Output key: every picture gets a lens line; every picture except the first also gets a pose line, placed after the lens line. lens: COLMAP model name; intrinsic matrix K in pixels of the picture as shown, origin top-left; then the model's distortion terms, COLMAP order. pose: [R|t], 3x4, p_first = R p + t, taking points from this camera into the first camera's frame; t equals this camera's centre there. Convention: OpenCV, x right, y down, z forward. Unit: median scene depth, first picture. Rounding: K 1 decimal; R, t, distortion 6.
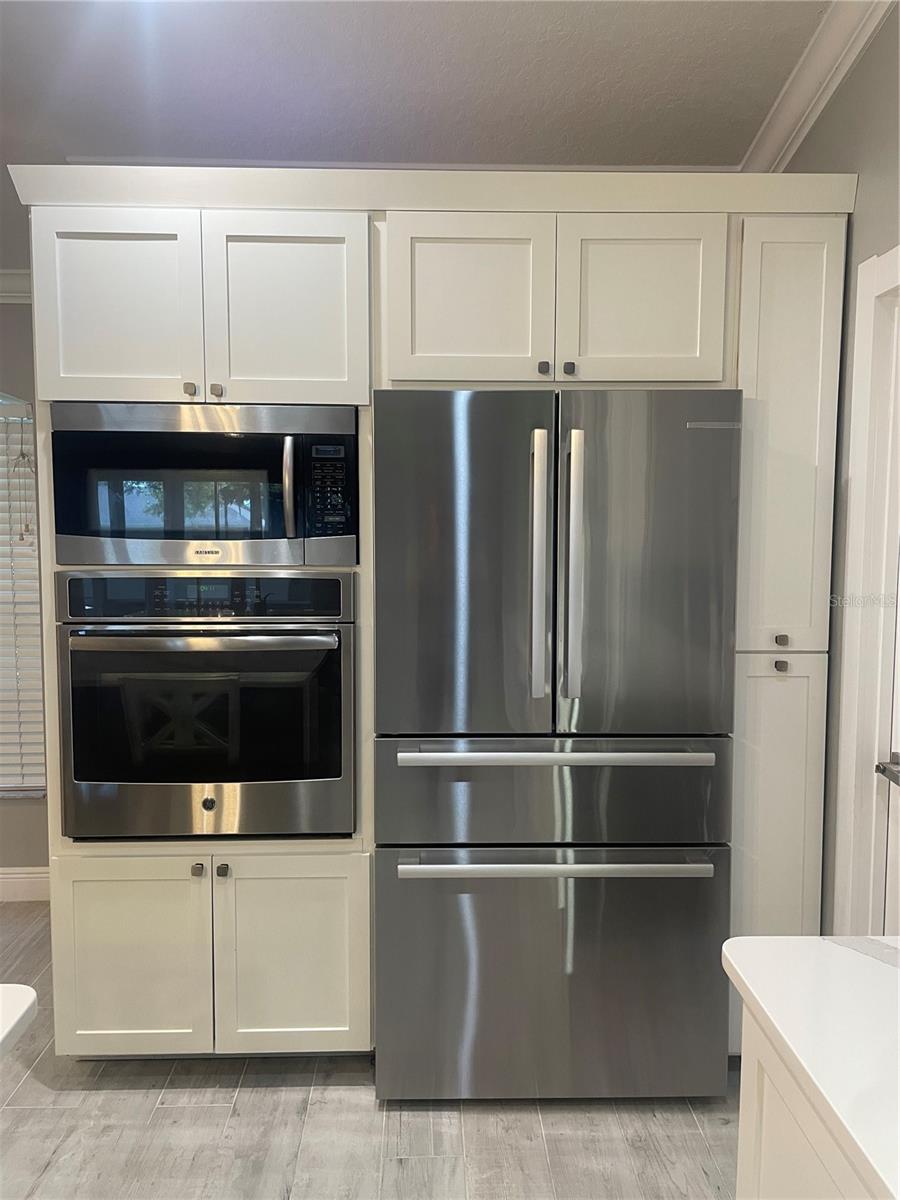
lens RADIAL K [[917.5, 0, 446.1], [0, 917.5, 605.3], [0, 0, 1]] dist [0.099509, -0.116824]
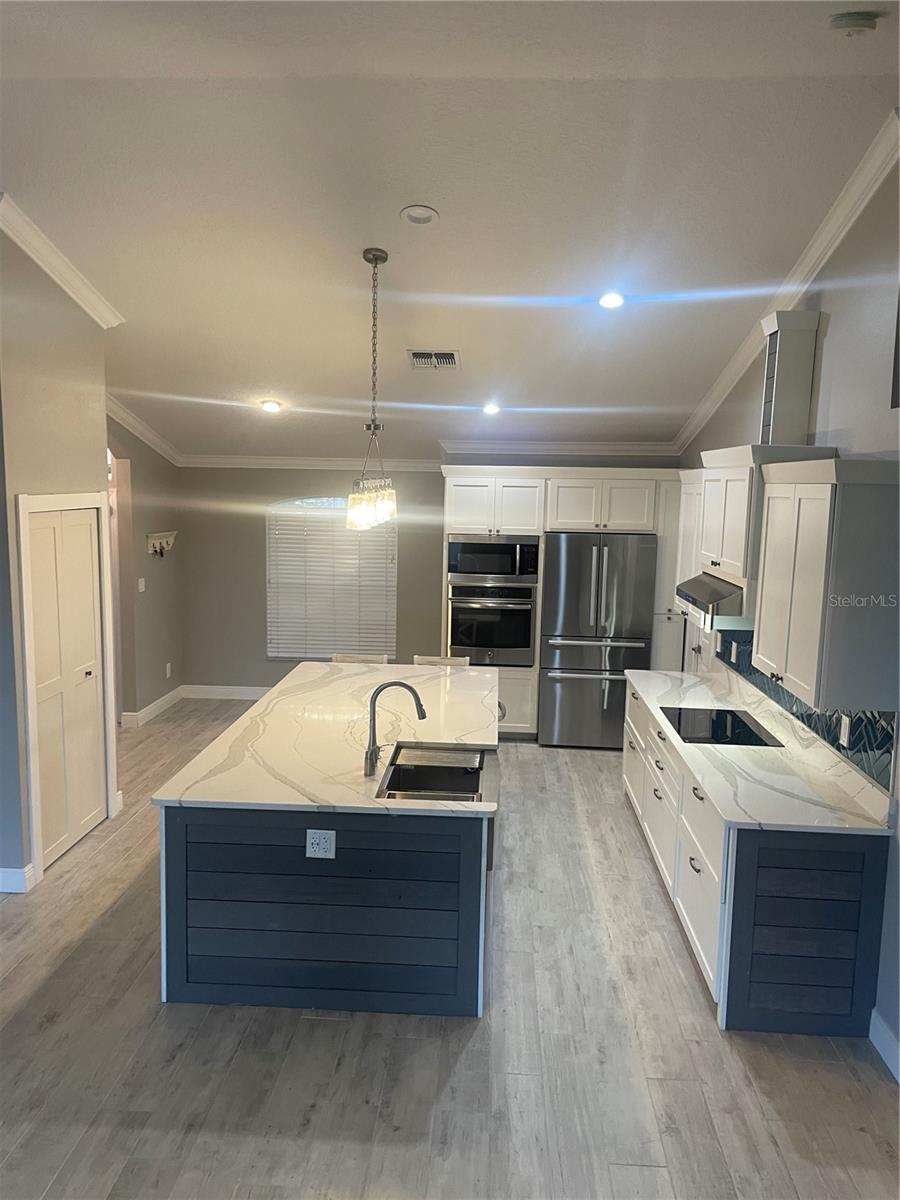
lens RADIAL K [[891.4, 0, 427.3], [0, 891.4, 622.1], [0, 0, 1]] dist [0.095545, -0.105881]
pose [[0.996052, 0.030389, -0.083404, -0.217778], [-0.024431, 0.997139, 0.071539, -0.127181], [0.085339, -0.069219, 0.993945, -2.225752]]
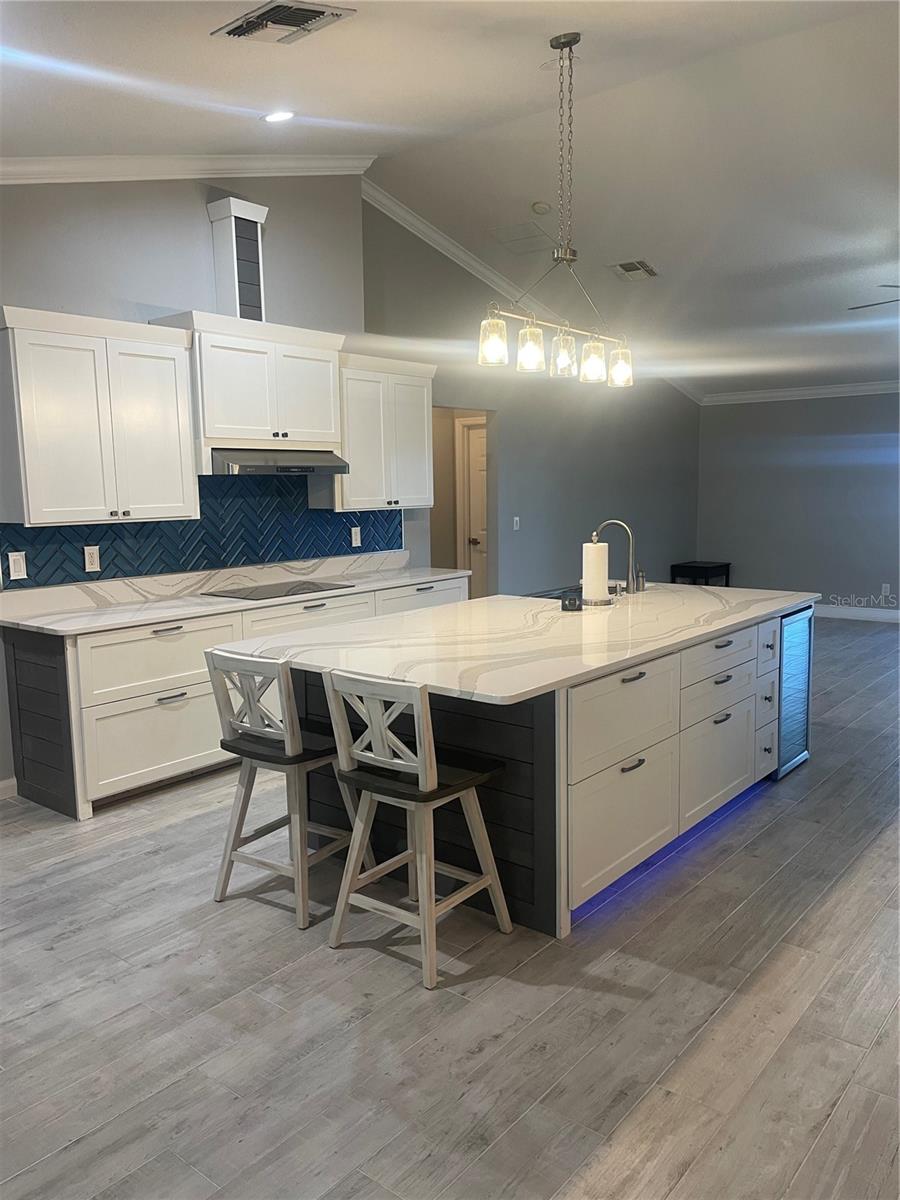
lens RADIAL K [[903.7, 0, 462.9], [0, 903.7, 598.3], [0, 0, 1]] dist [0.084068, -0.110142]
pose [[-0.765289, -0.076063, 0.639177, -1.512128], [0.063547, 0.979215, 0.192613, -0.138874], [-0.640543, 0.188022, -0.744549, 1.358903]]
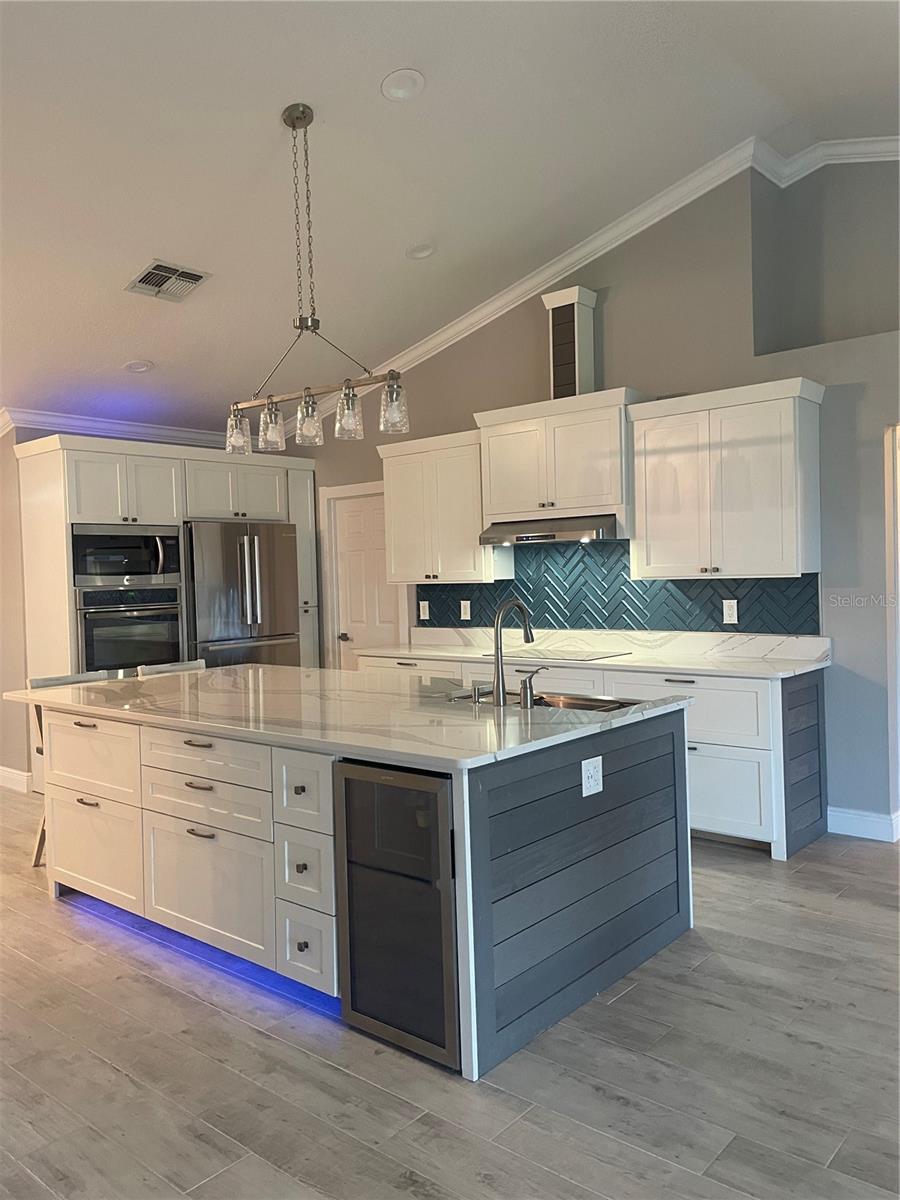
lens RADIAL K [[903.7, 0, 462.9], [0, 903.7, 598.3], [0, 0, 1]] dist [0.084068, -0.110142]
pose [[0.662628, -0.042999, 0.747713, -1.596570], [0.088967, 0.995801, -0.021576, 0.137323], [-0.743646, 0.080819, 0.663671, -1.444899]]
